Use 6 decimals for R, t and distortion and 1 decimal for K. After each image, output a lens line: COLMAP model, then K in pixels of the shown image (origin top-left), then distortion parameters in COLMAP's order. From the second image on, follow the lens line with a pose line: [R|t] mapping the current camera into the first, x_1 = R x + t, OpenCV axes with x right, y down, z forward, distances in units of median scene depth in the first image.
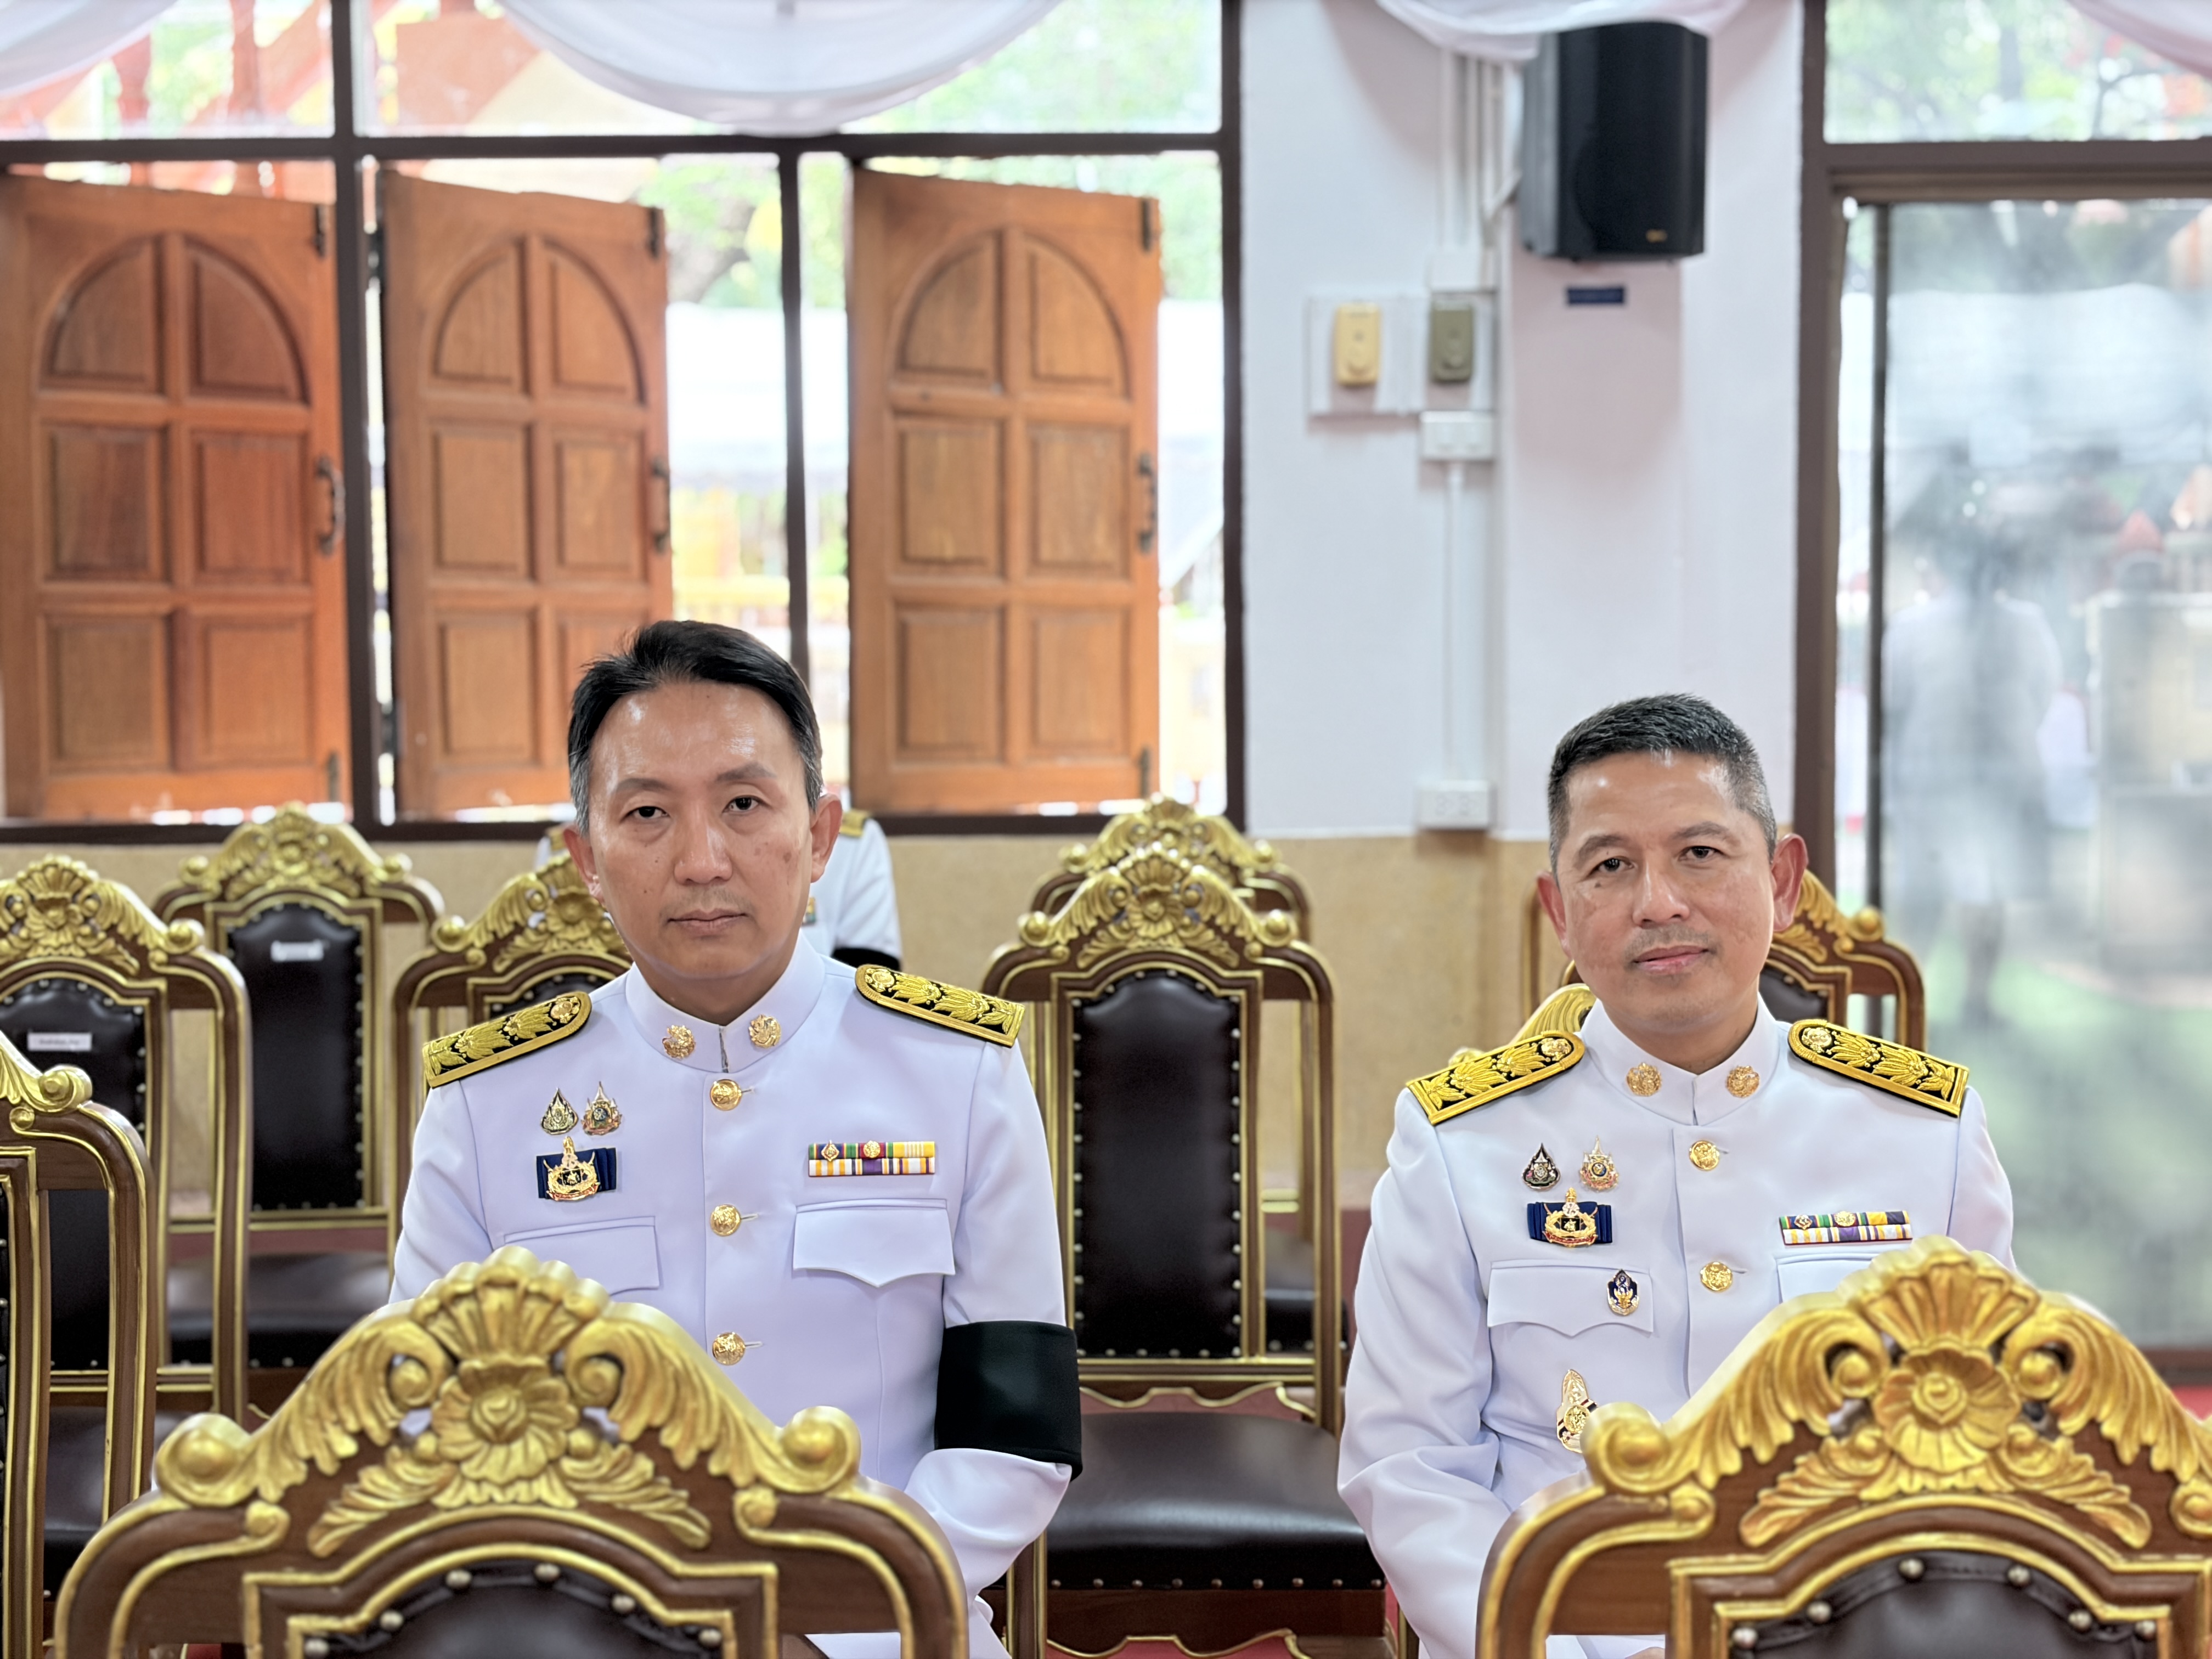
lens RADIAL K [[3295.6, 0, 1106.0], [0, 3295.6, 829.5], [0, 0, 1]] dist [0.279245, -0.986222]
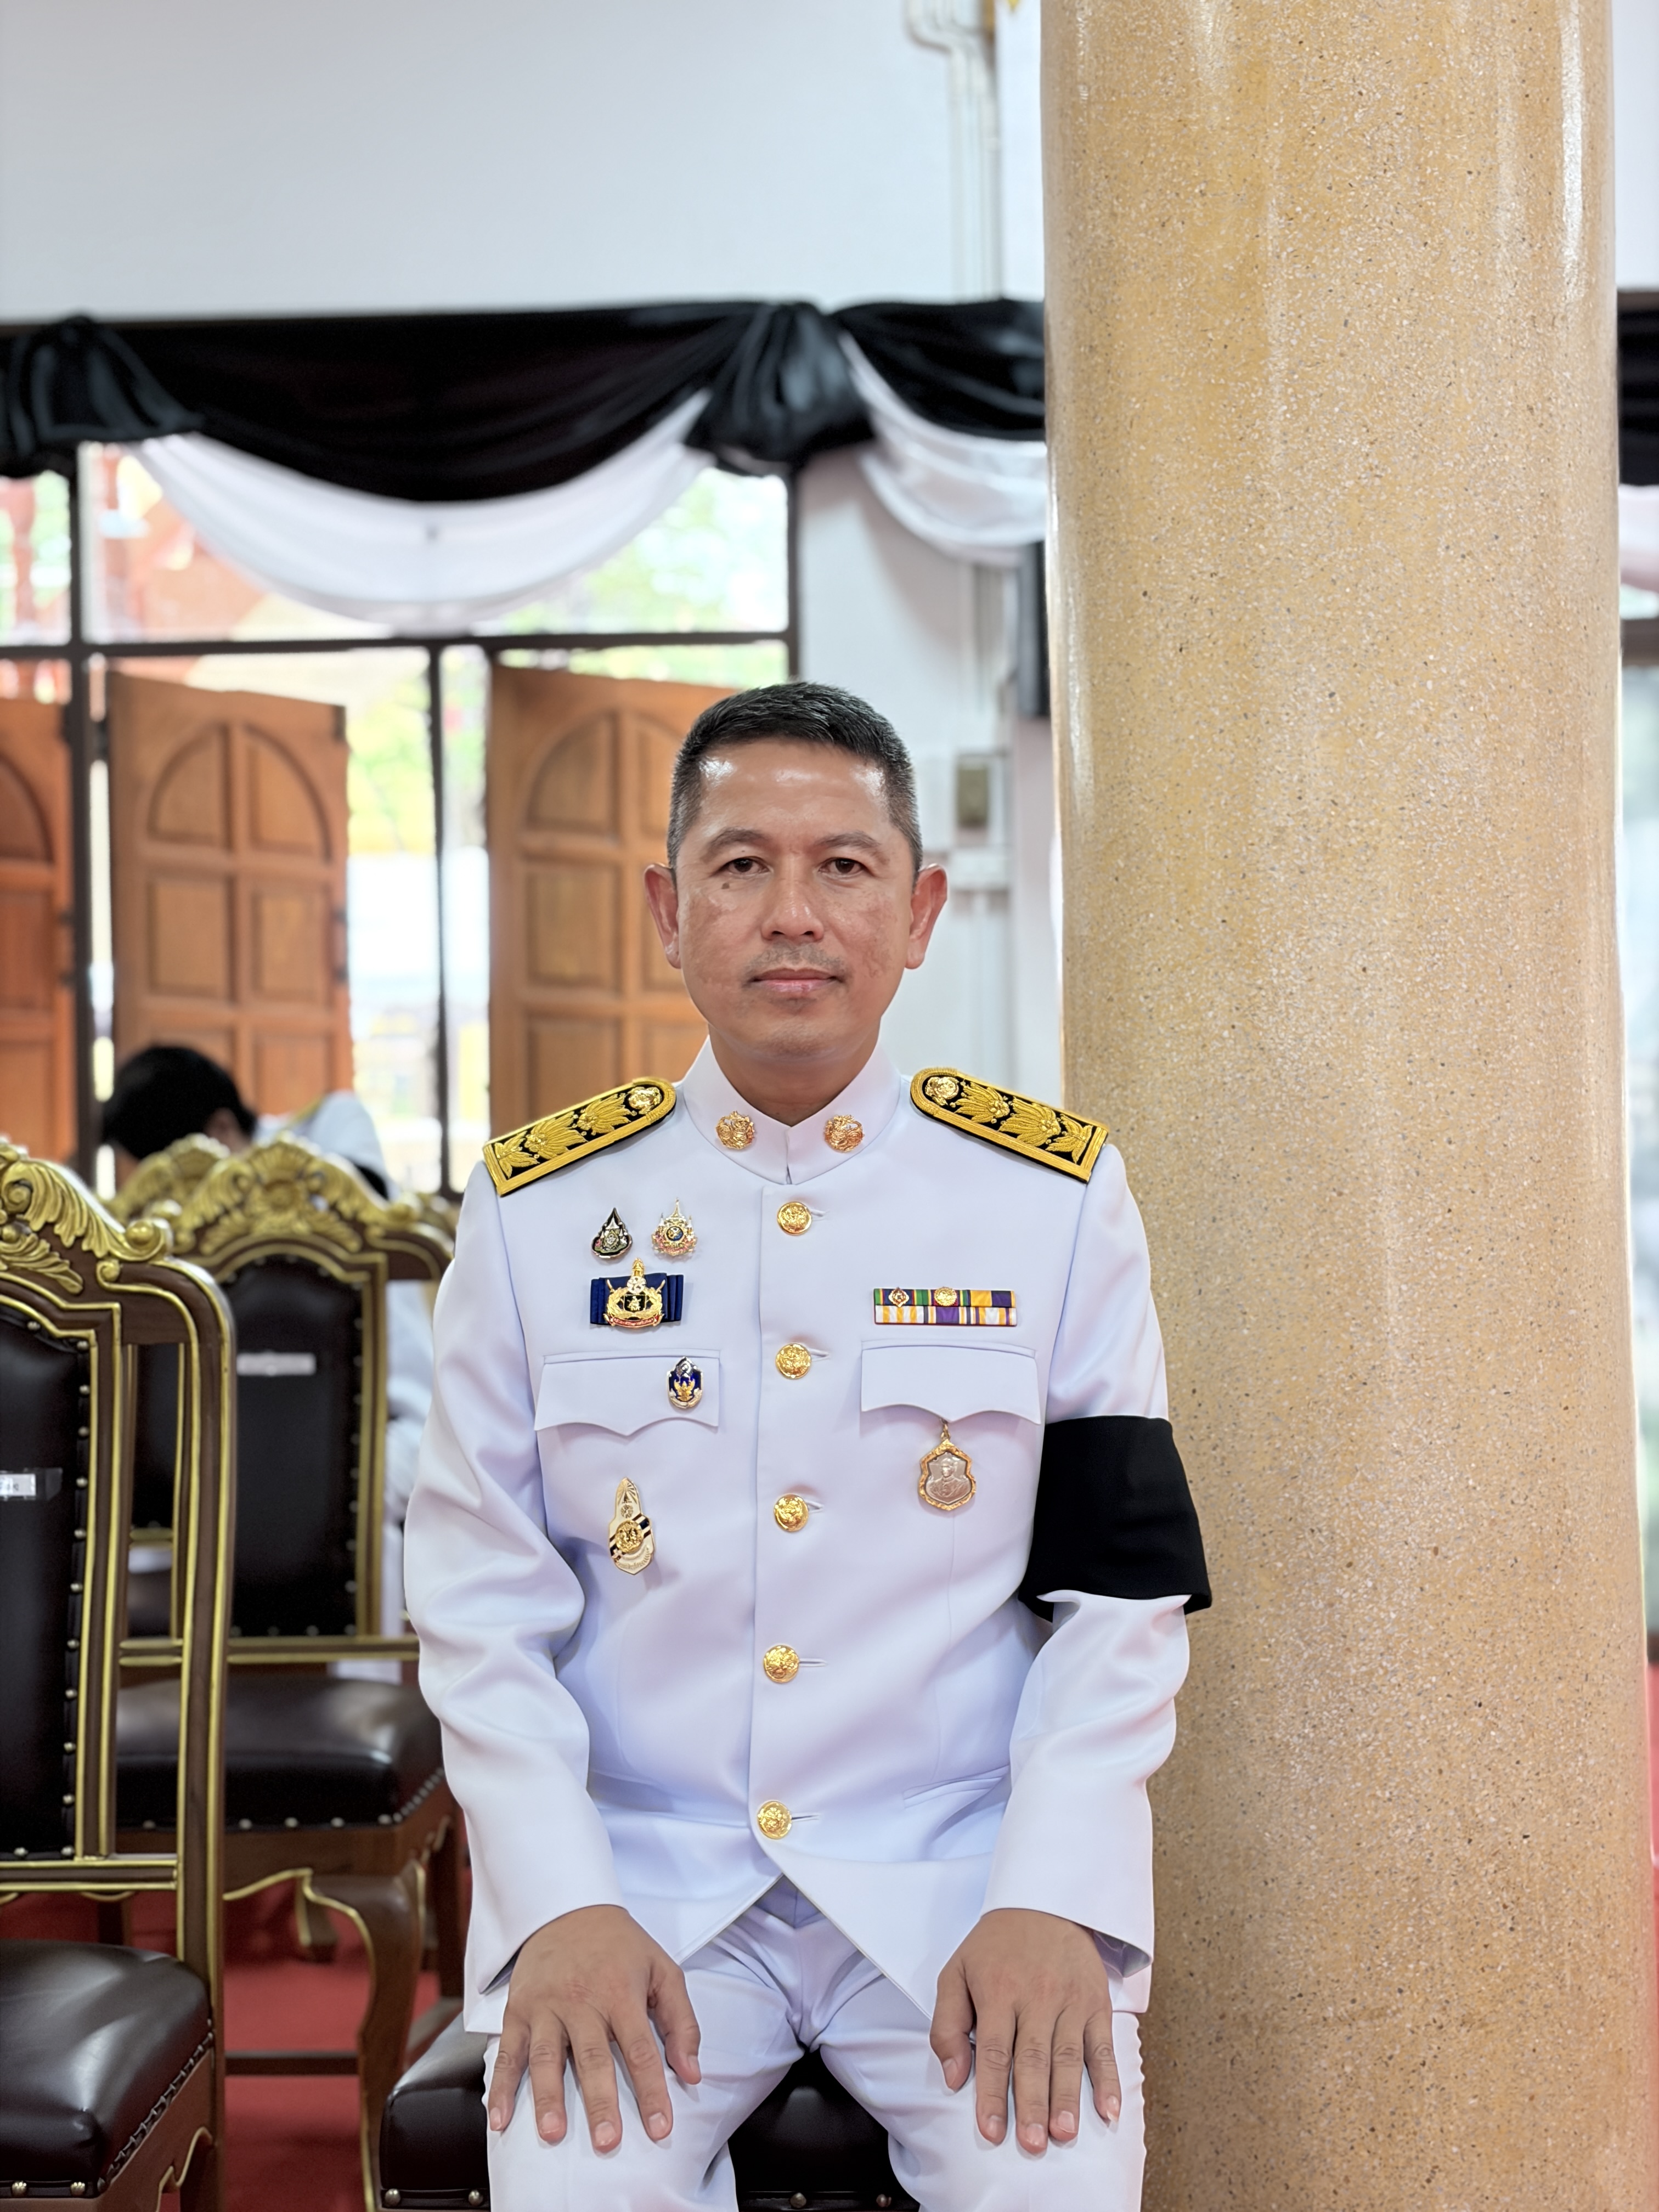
lens RADIAL K [[3295.6, 0, 829.5], [0, 3295.6, 1106.0], [0, 0, 1]] dist [0.279245, -0.986222]
pose [[0.999353, -0.008968, -0.034836, 0.091486], [0.005829, 0.995999, -0.089172, 0.075349], [0.035496, 0.088911, 0.995407, -0.201004]]
